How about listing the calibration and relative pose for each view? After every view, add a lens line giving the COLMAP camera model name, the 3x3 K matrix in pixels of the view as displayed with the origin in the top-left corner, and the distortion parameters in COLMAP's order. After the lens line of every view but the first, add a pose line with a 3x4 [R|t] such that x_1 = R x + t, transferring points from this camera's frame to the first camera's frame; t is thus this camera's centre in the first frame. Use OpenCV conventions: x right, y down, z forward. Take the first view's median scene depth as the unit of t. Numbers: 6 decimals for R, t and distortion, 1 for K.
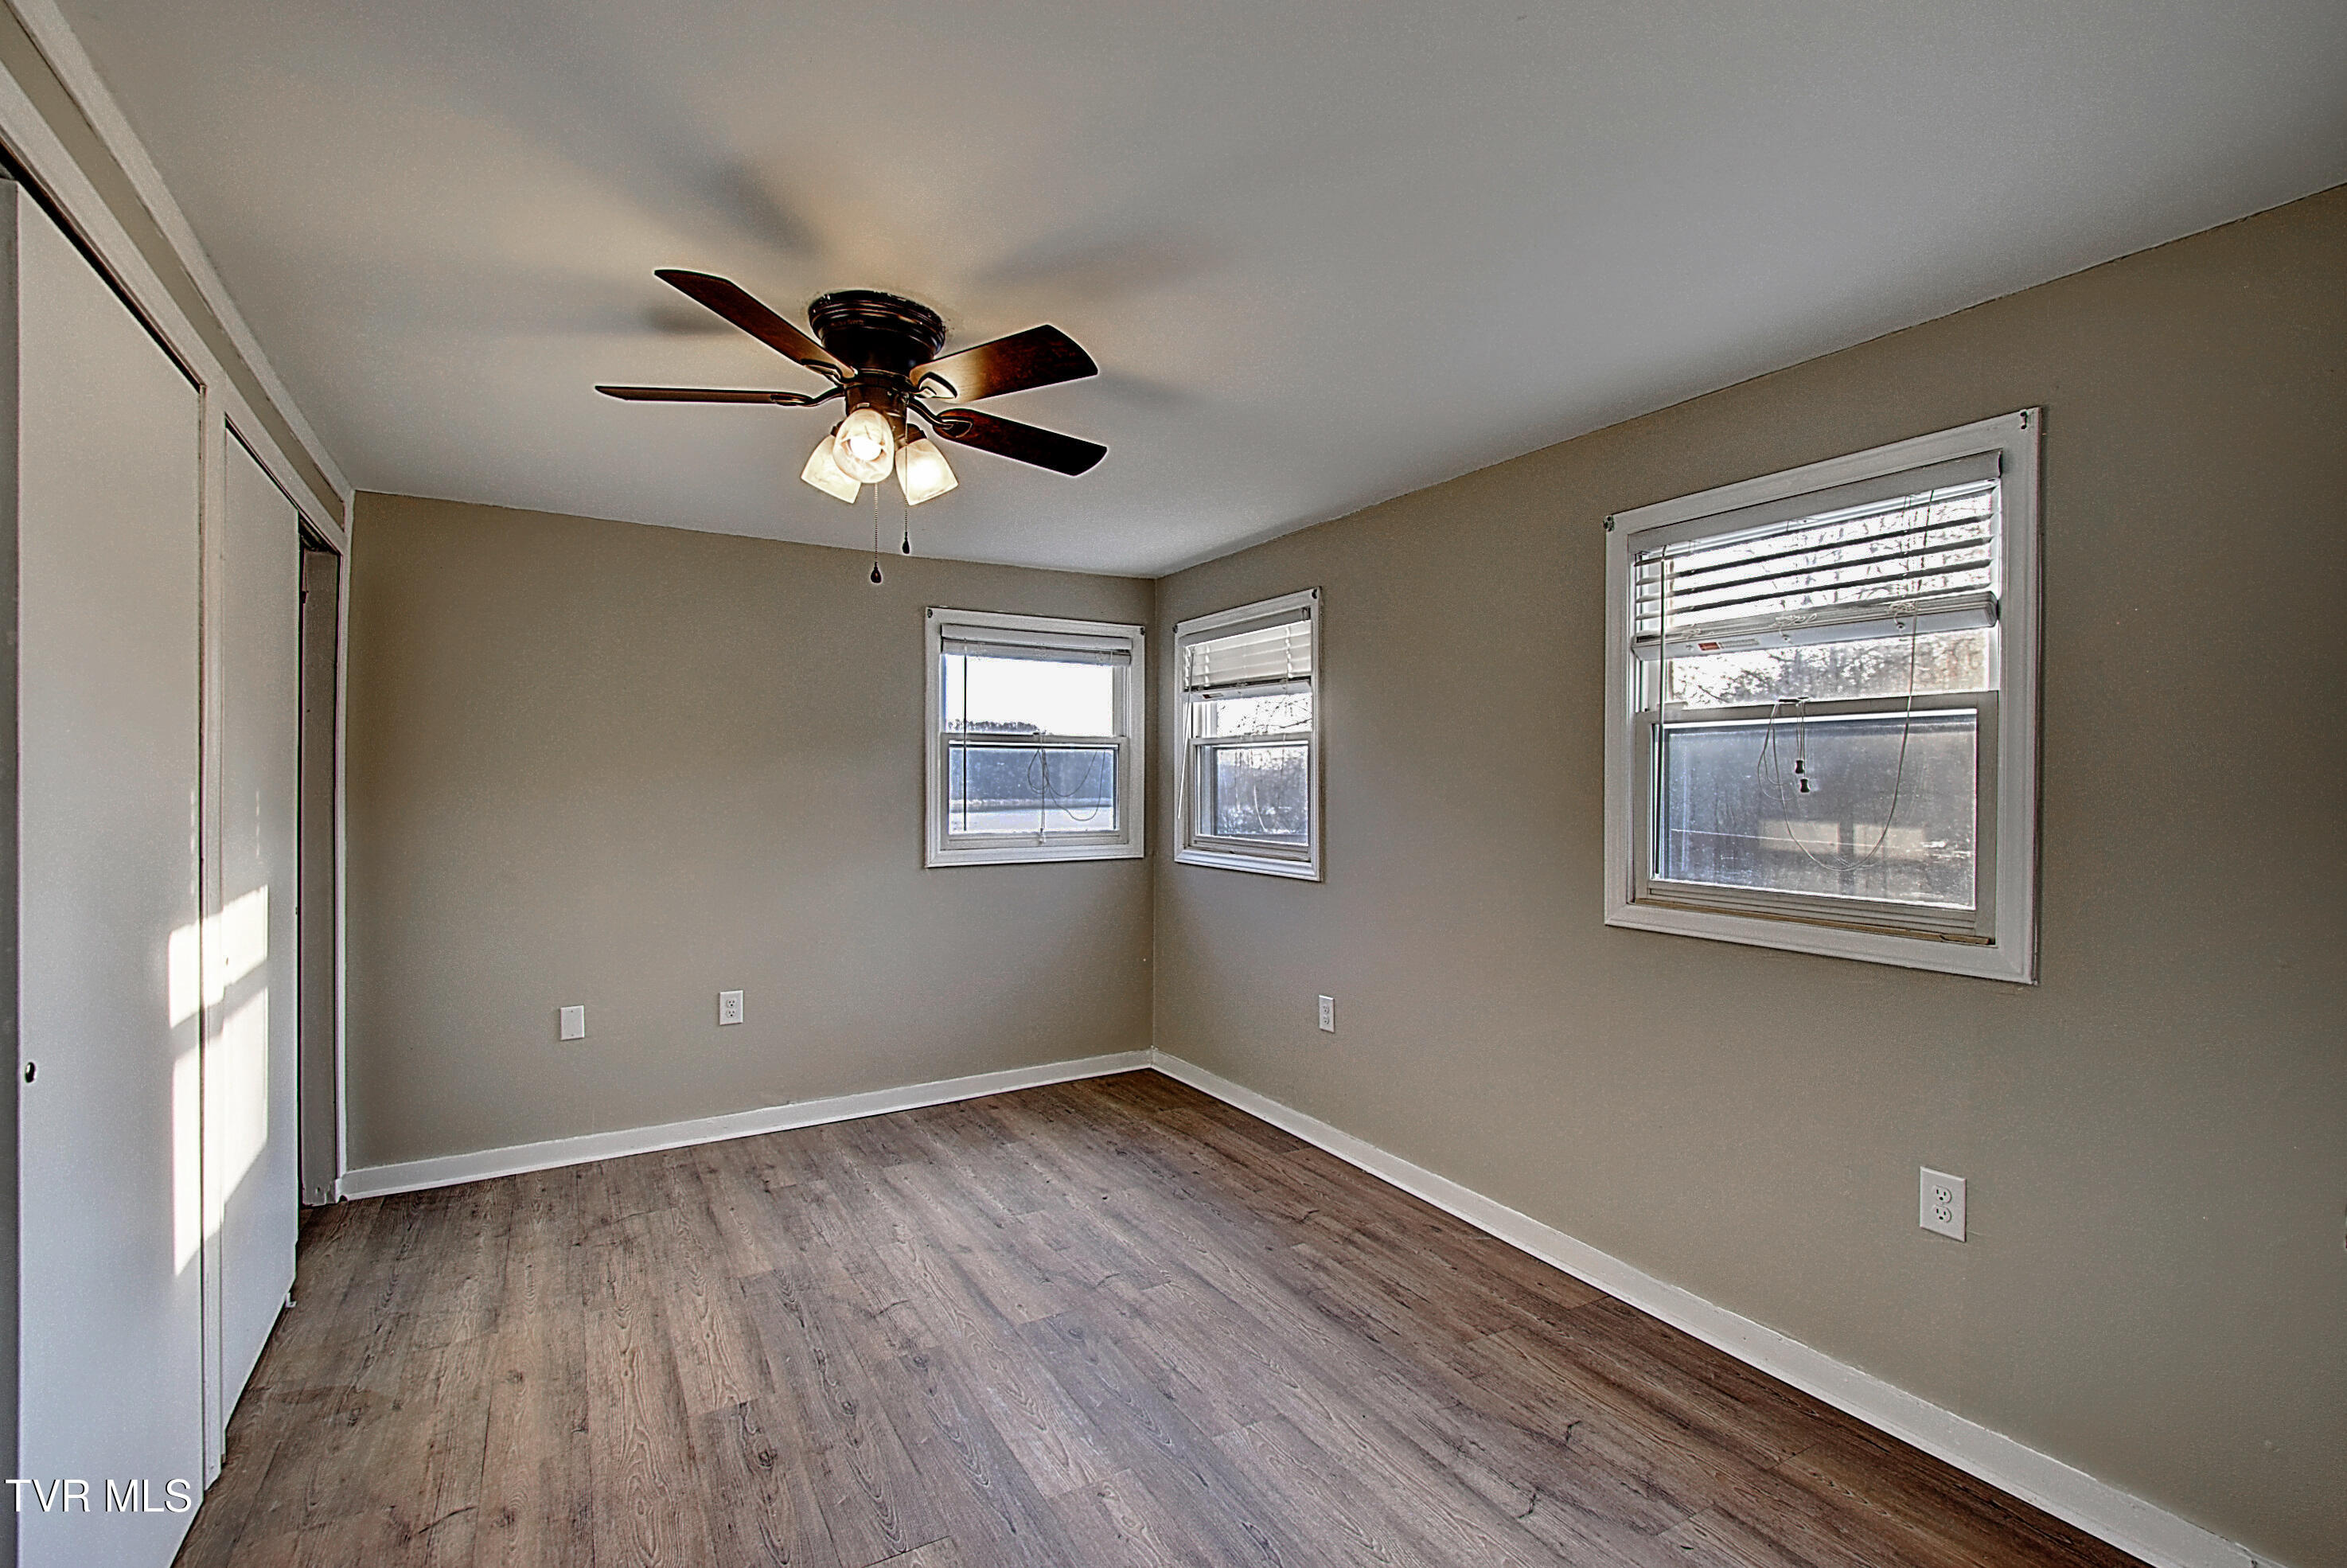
lens RADIAL K [[1051.6, 0, 1173.1], [0, 1051.6, 773.9], [0, 0, 1]] dist [-0.004805, -0.003597]
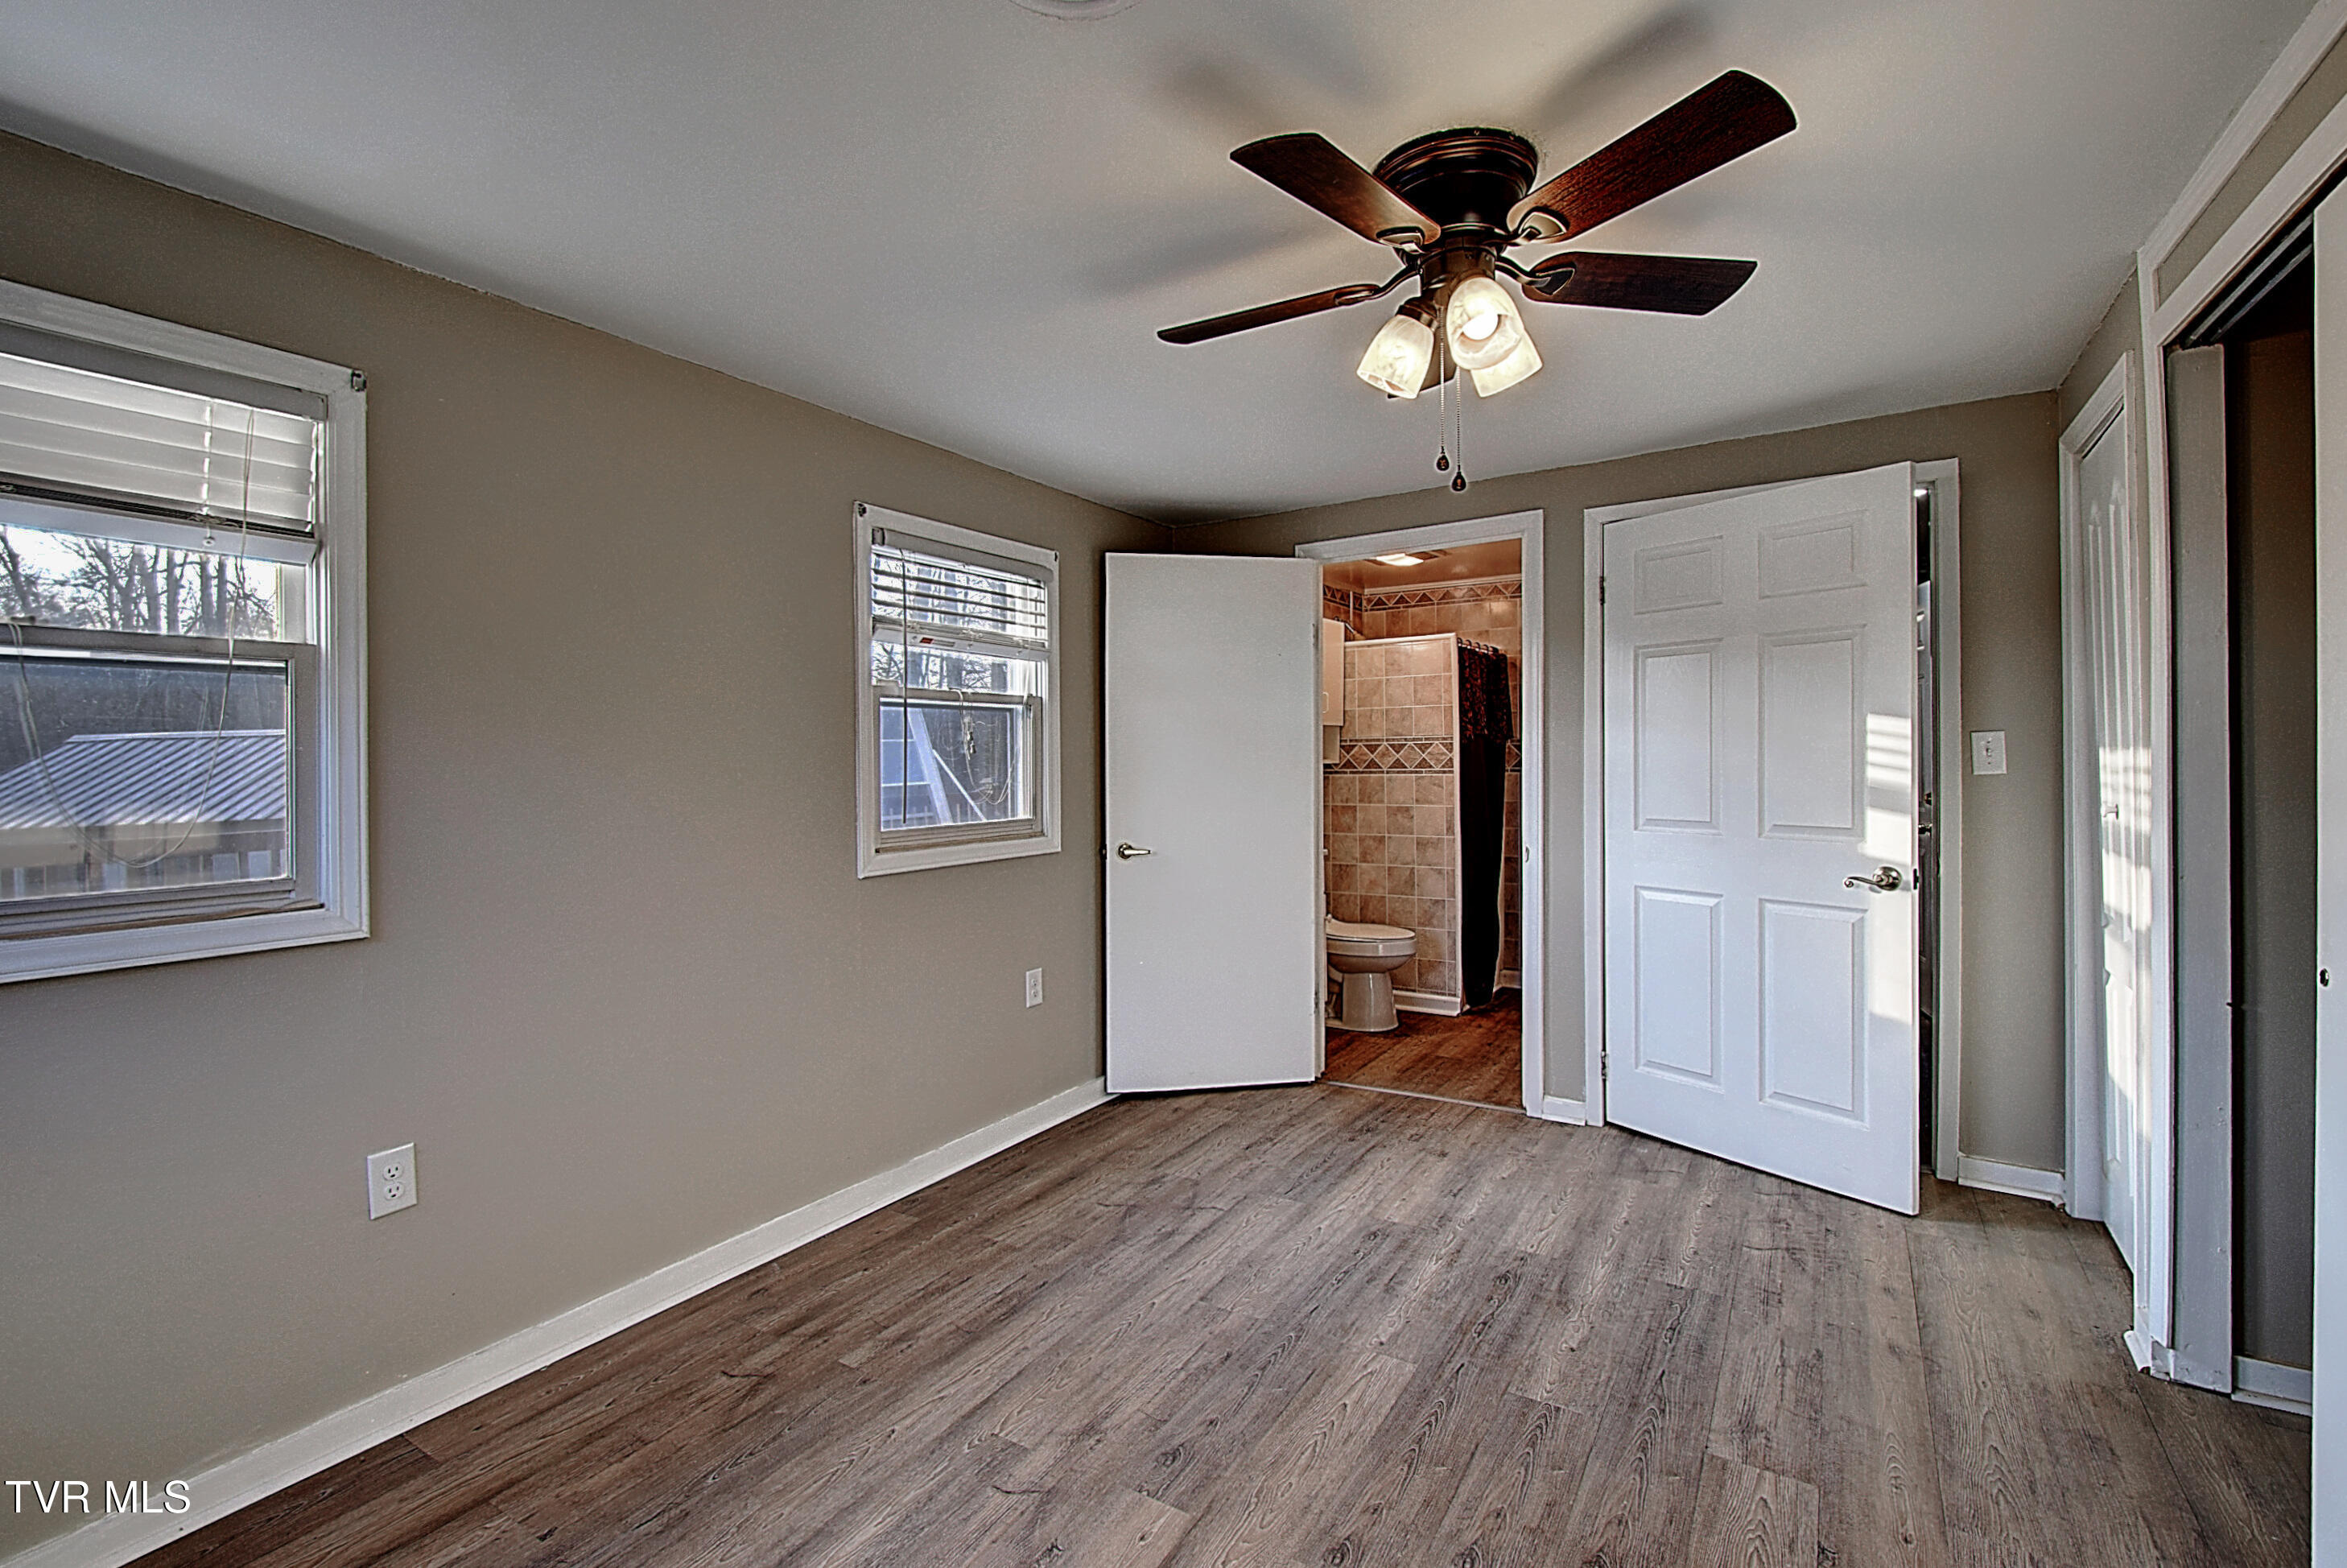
lens RADIAL K [[1051.6, 0, 1171.8], [0, 1051.6, 774.7], [0, 0, 1]] dist [-0.004805, -0.003597]
pose [[-0.472389, -0.017339, 0.881220, -0.741551], [0.000886, 0.999797, 0.020148, 0.015856], [-0.881390, 0.010298, -0.472277, 1.319972]]
